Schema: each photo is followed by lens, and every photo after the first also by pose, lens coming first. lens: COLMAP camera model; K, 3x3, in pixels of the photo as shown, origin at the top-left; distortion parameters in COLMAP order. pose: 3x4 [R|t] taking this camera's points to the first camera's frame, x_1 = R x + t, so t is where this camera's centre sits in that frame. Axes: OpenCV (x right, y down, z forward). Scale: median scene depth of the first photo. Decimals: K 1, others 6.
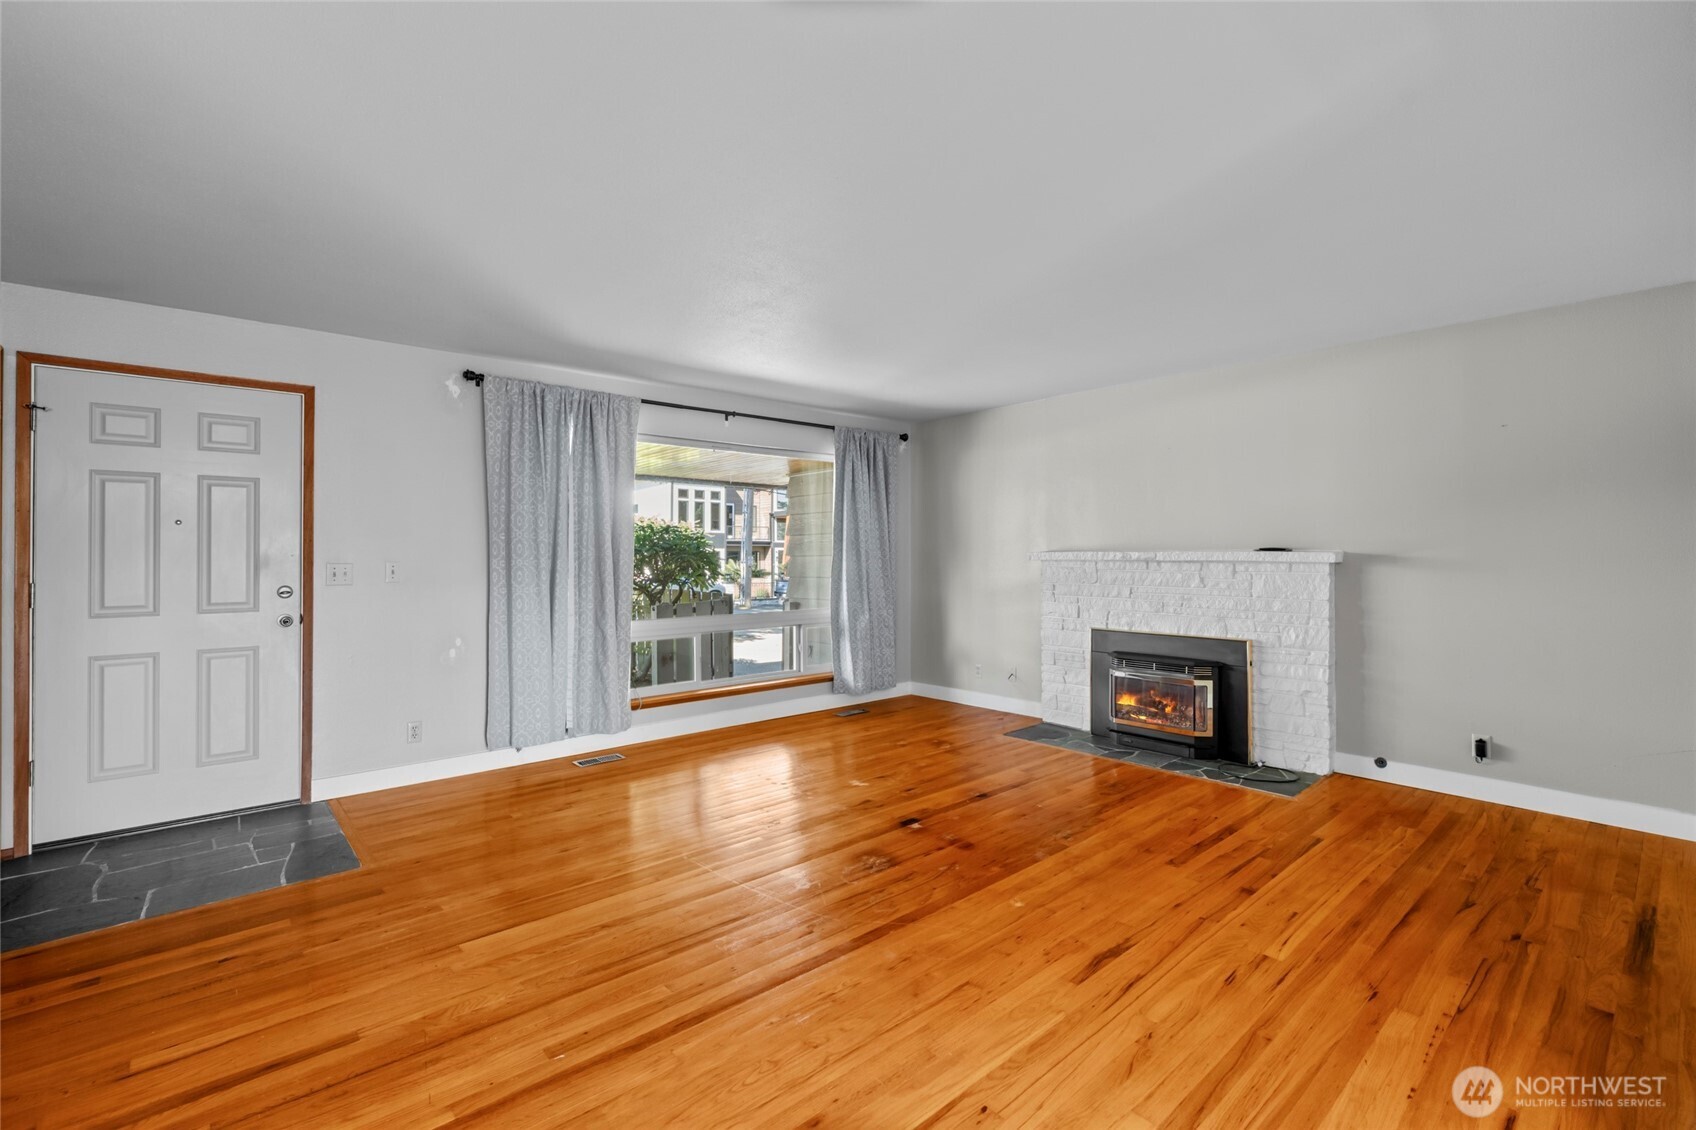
lens RADIAL K [[751.8, 0, 851.0], [0, 751.8, 548.2], [0, 0, 1]] dist [-0.003486, -0.000132]
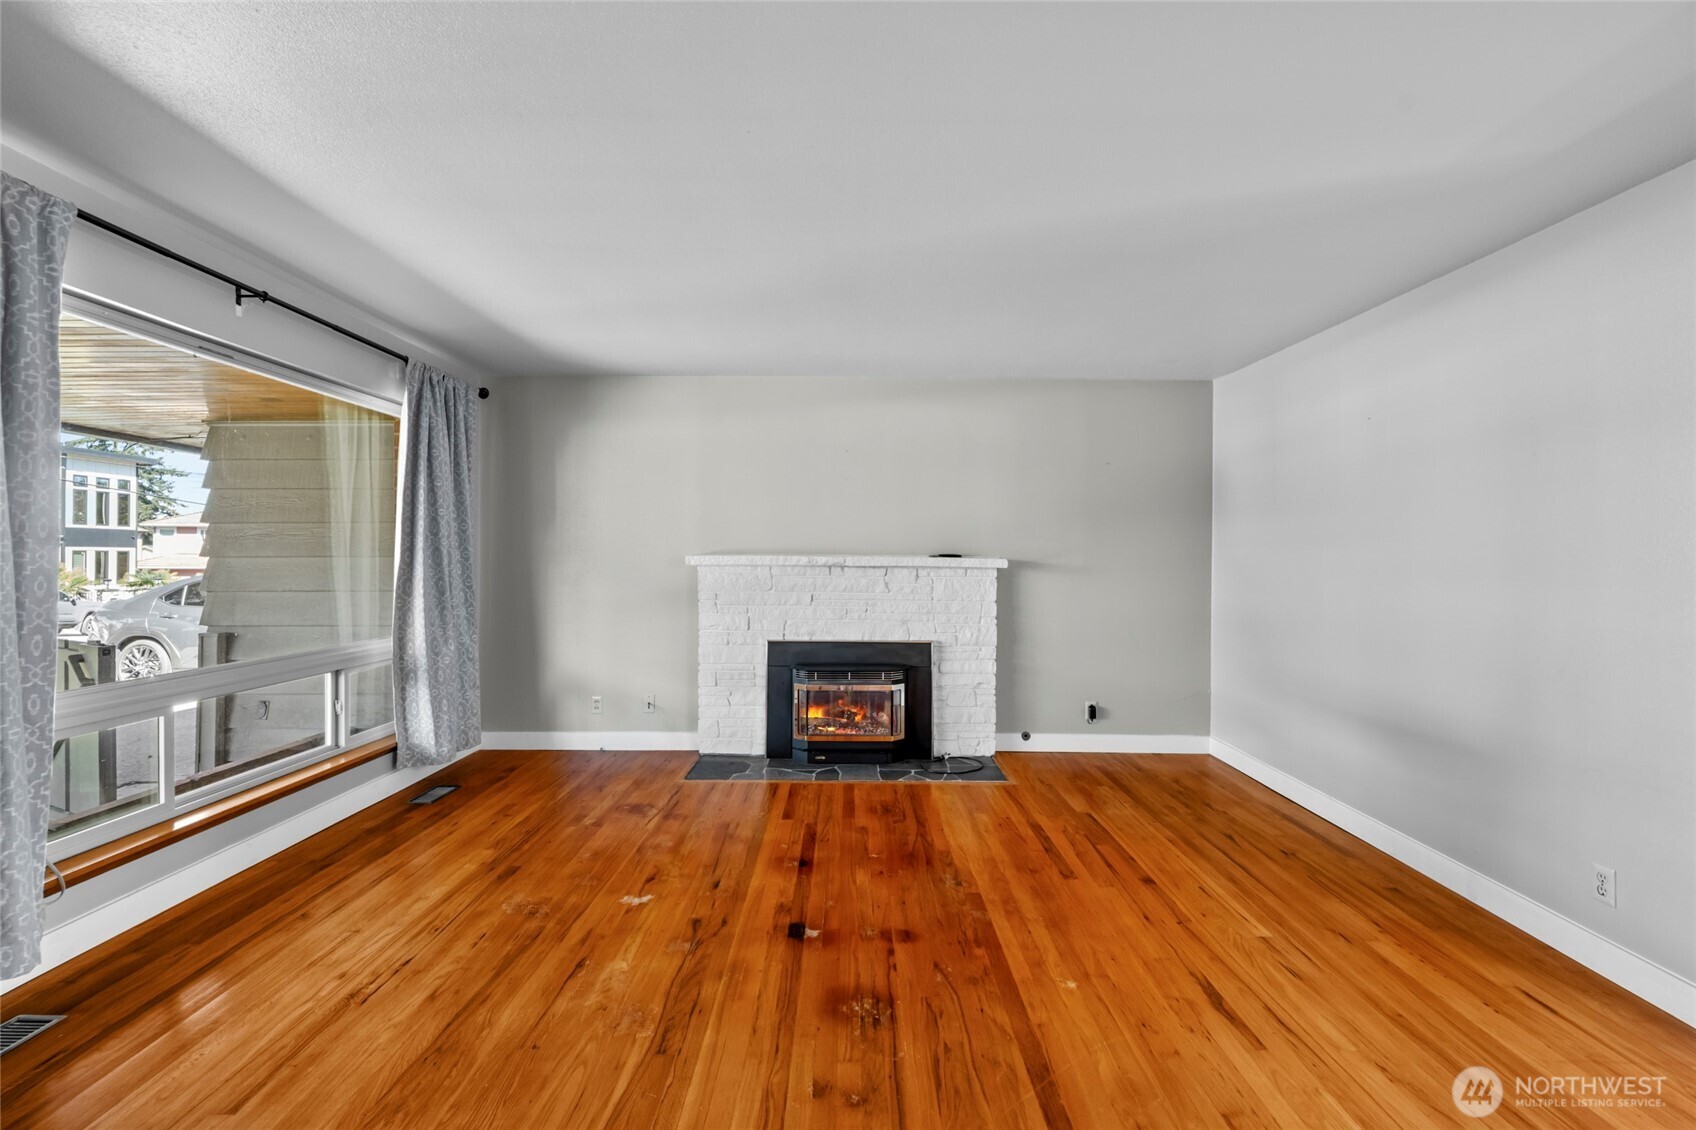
lens RADIAL K [[748.0, 0, 850.0], [0, 748.0, 559.2], [0, 0, 1]] dist [-0.003908, -0.000143]
pose [[0.663552, 0.007086, 0.748097, -0.353491], [-0.014955, 0.999881, 0.003795, 0.004922], [-0.747981, -0.013706, 0.663579, 0.410529]]
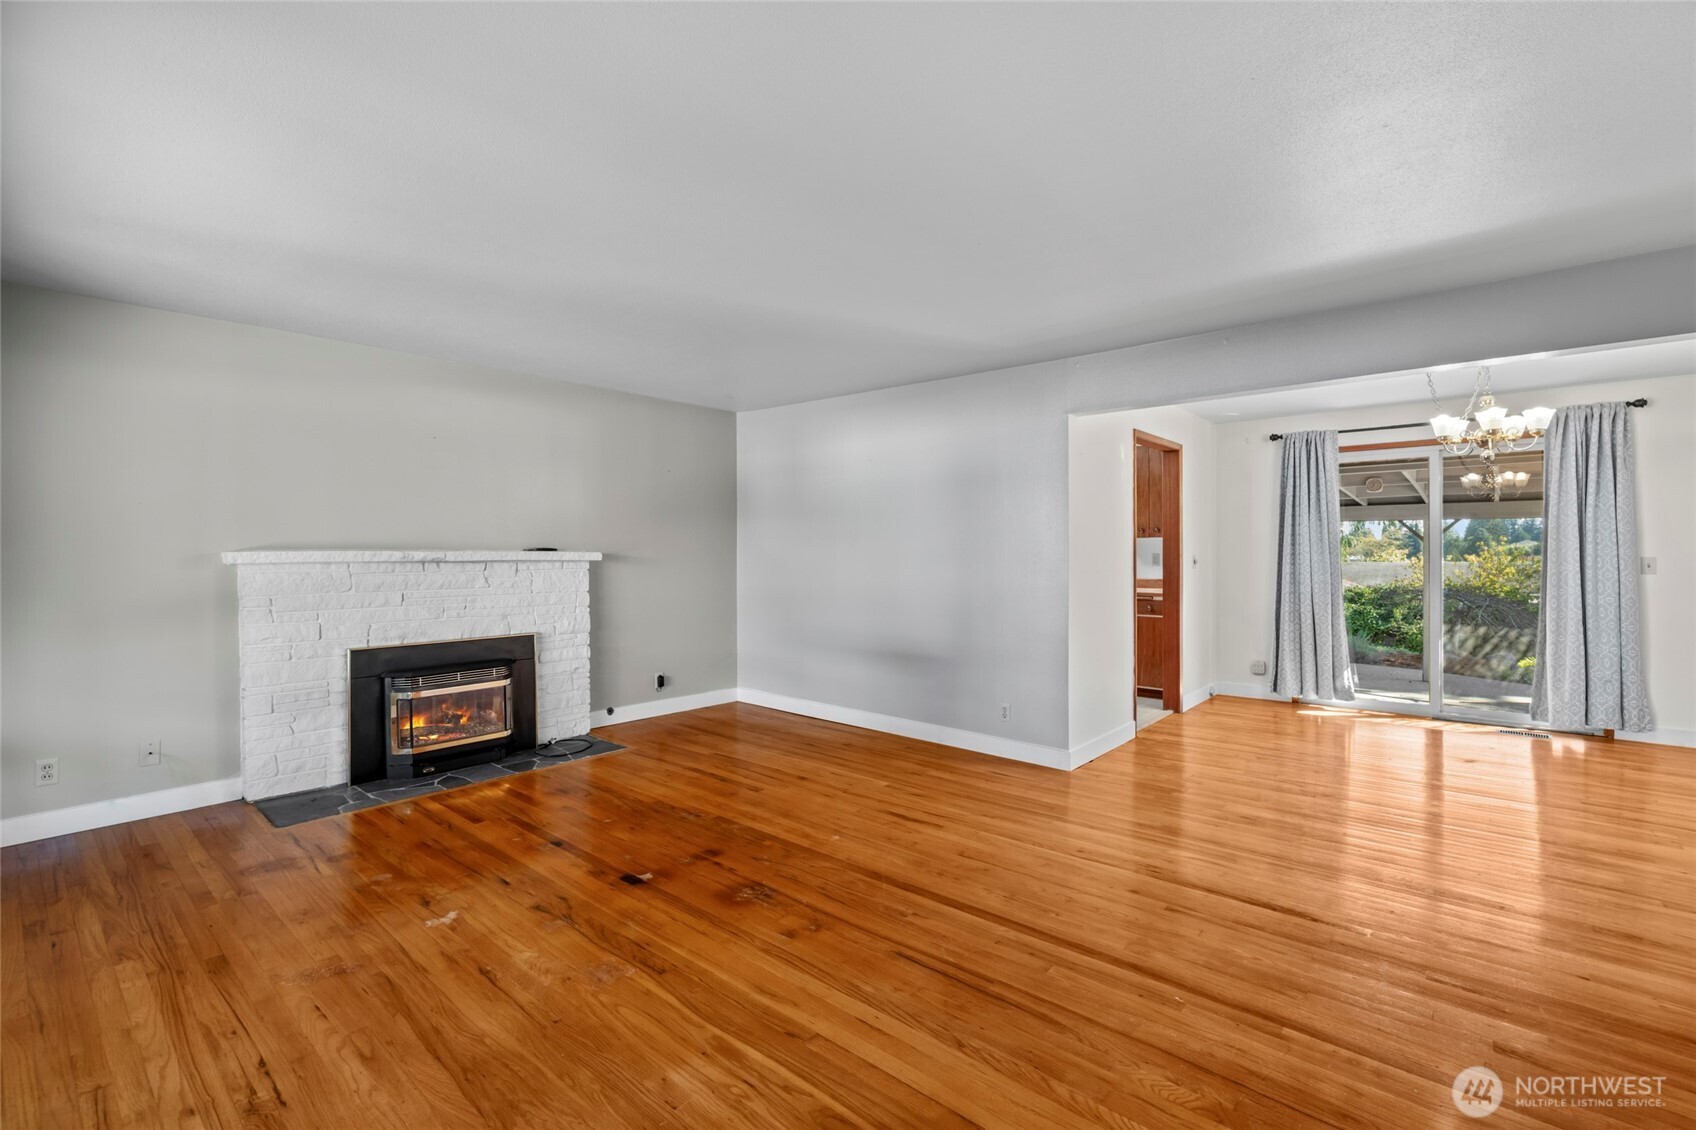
lens RADIAL K [[751.8, 0, 851.0], [0, 751.8, 548.2], [0, 0, 1]] dist [-0.003486, -0.000132]
pose [[-0.131008, 0.006428, 0.991360, -0.639853], [-0.005046, 0.999962, -0.007150, 0.005724], [-0.991368, -0.005939, -0.130971, 0.726530]]
